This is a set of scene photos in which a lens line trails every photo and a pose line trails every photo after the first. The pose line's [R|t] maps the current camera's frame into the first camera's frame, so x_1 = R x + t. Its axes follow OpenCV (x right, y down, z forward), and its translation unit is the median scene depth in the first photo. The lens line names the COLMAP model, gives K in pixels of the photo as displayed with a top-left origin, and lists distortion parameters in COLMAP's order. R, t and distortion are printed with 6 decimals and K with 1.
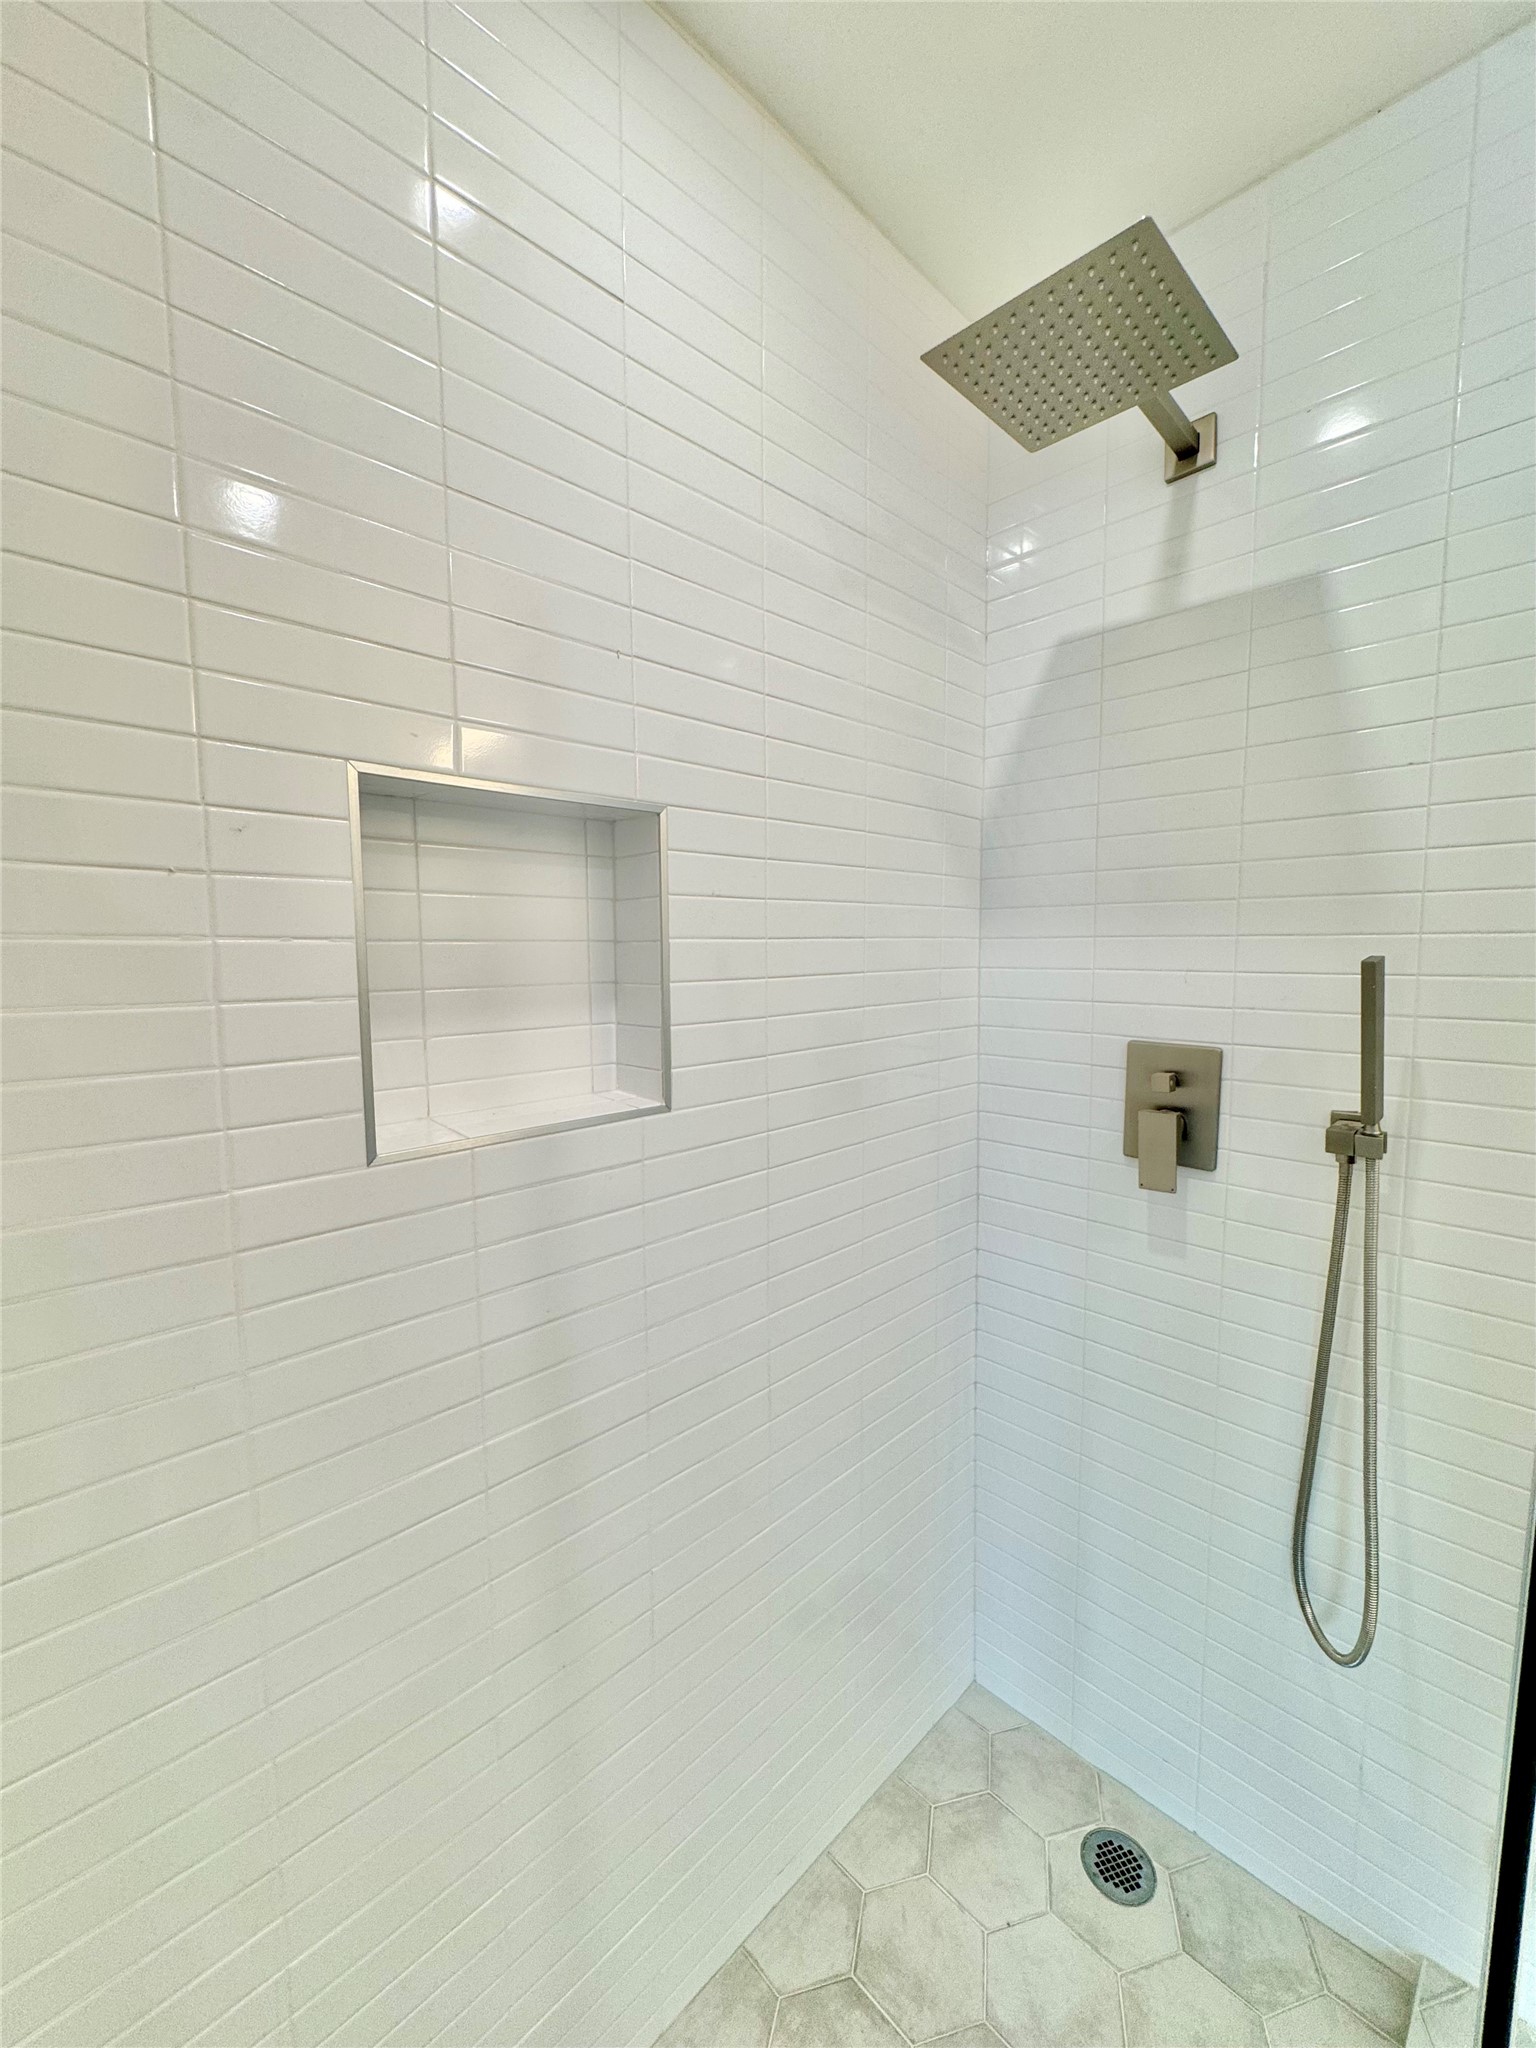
lens RADIAL K [[815.6, 0, 771.4], [0, 815.6, 1025.0], [0, 0, 1]] dist [-0.002493, 0.000058]
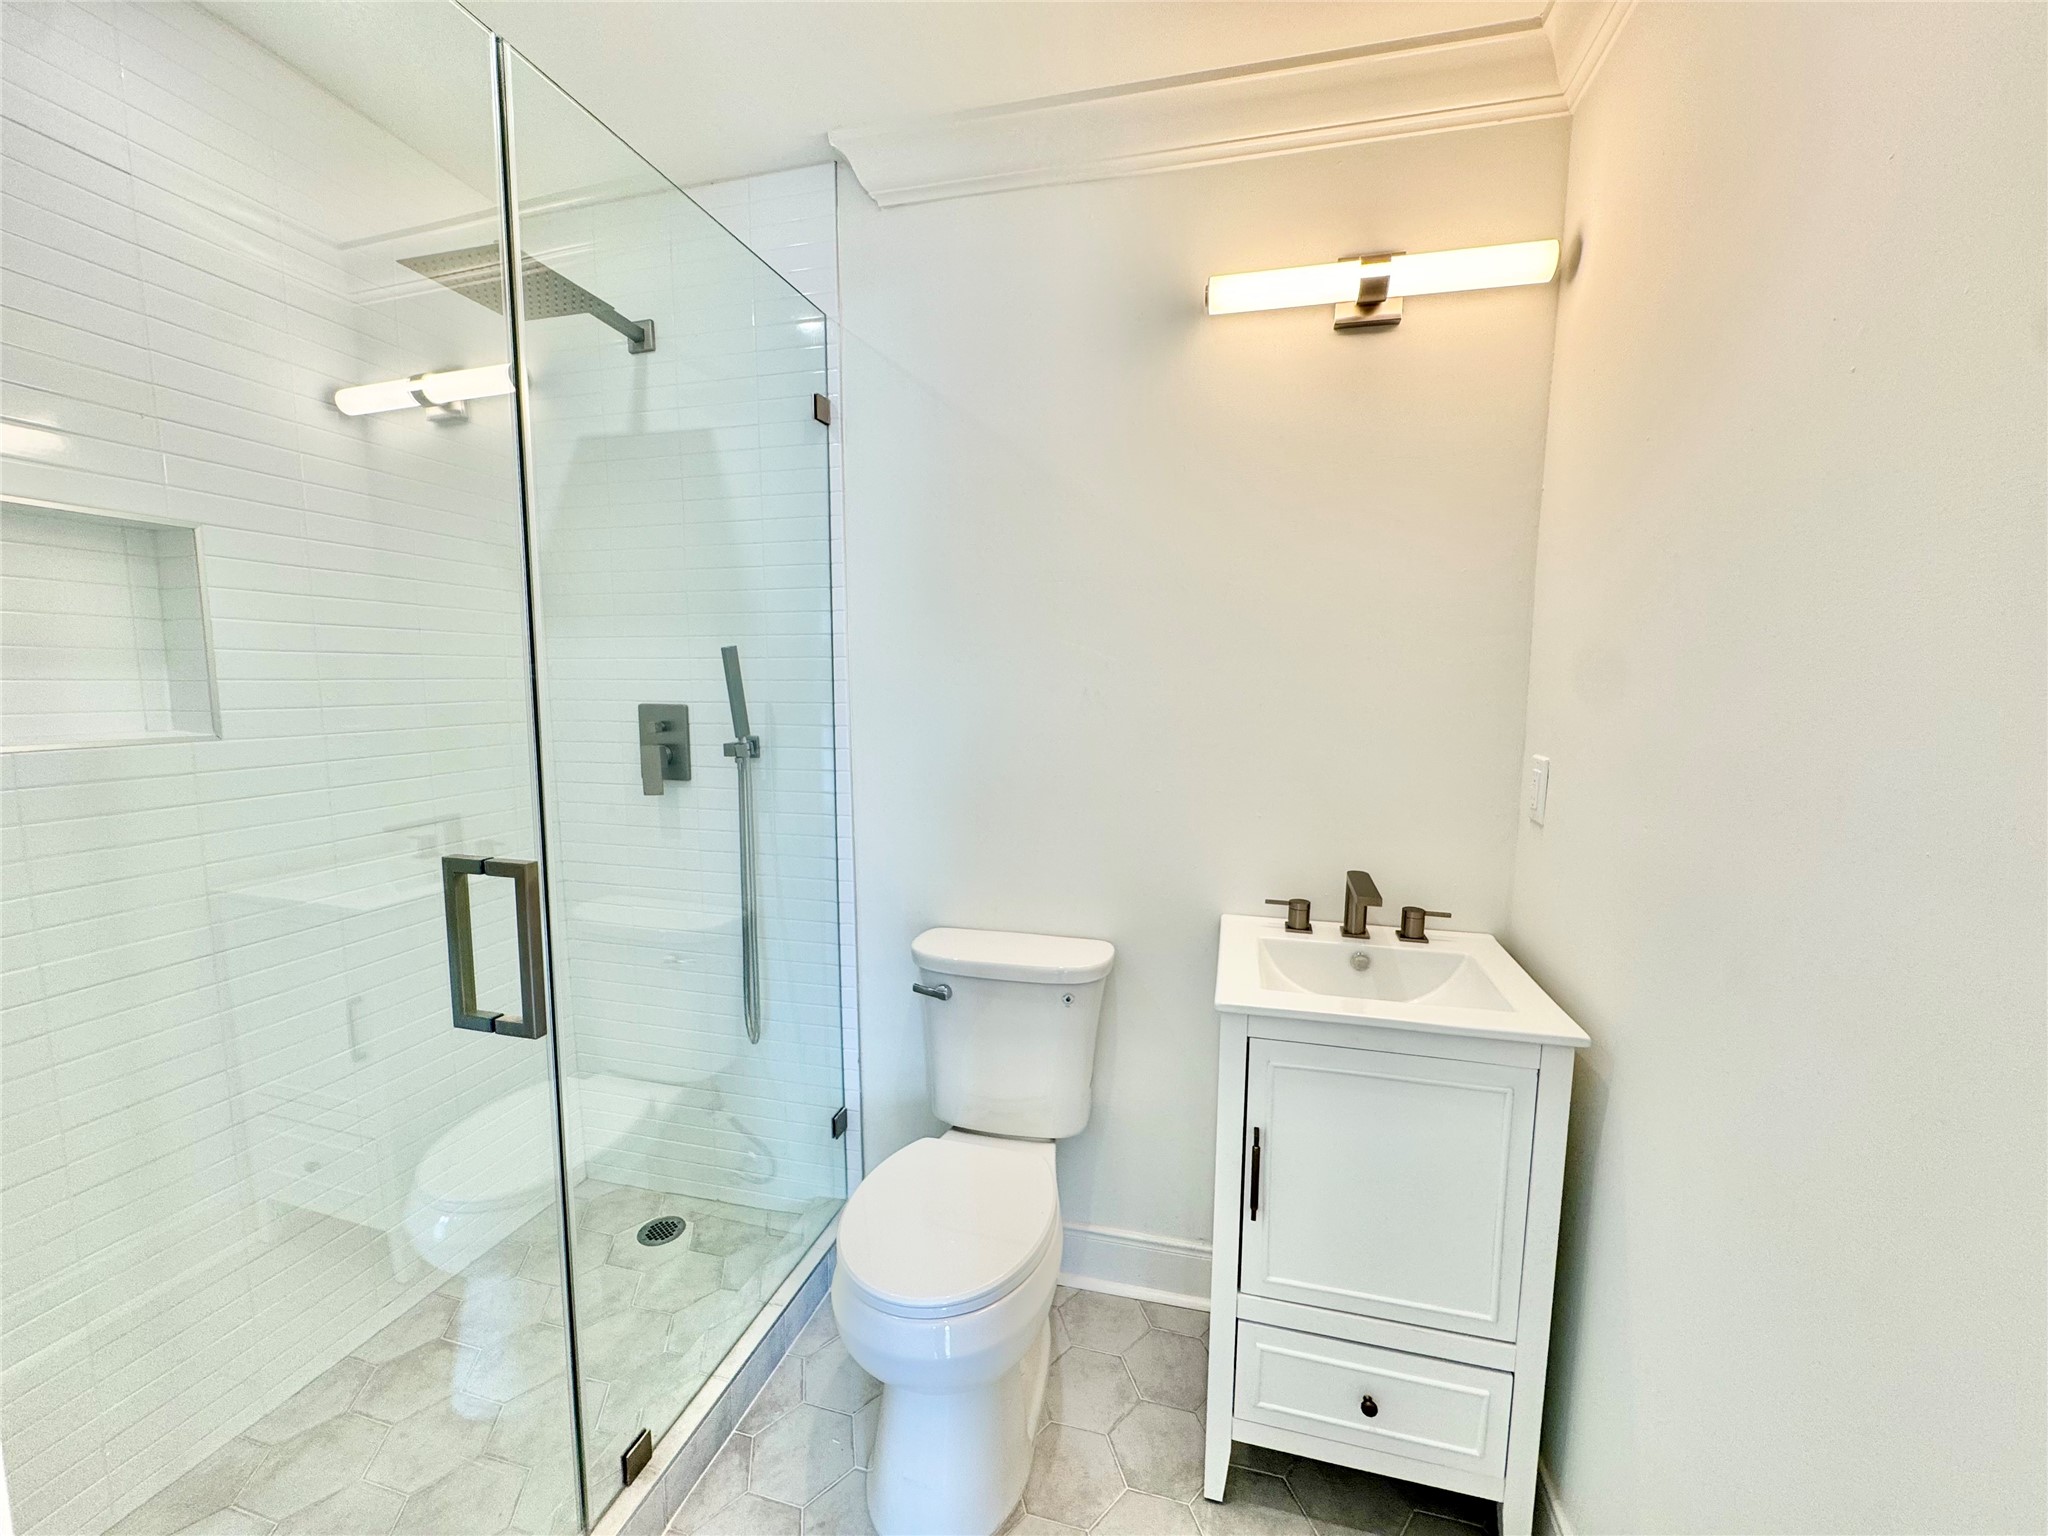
lens RADIAL K [[815.6, 0, 1024.8], [0, 815.6, 768.6], [0, 0, 1]] dist [-0.002493, 0.000058]
pose [[0.859528, -0.045512, 0.509058, 0.312759], [0.038805, 0.998964, 0.023792, 0.154388], [-0.509613, -0.000696, 0.860403, -0.822606]]
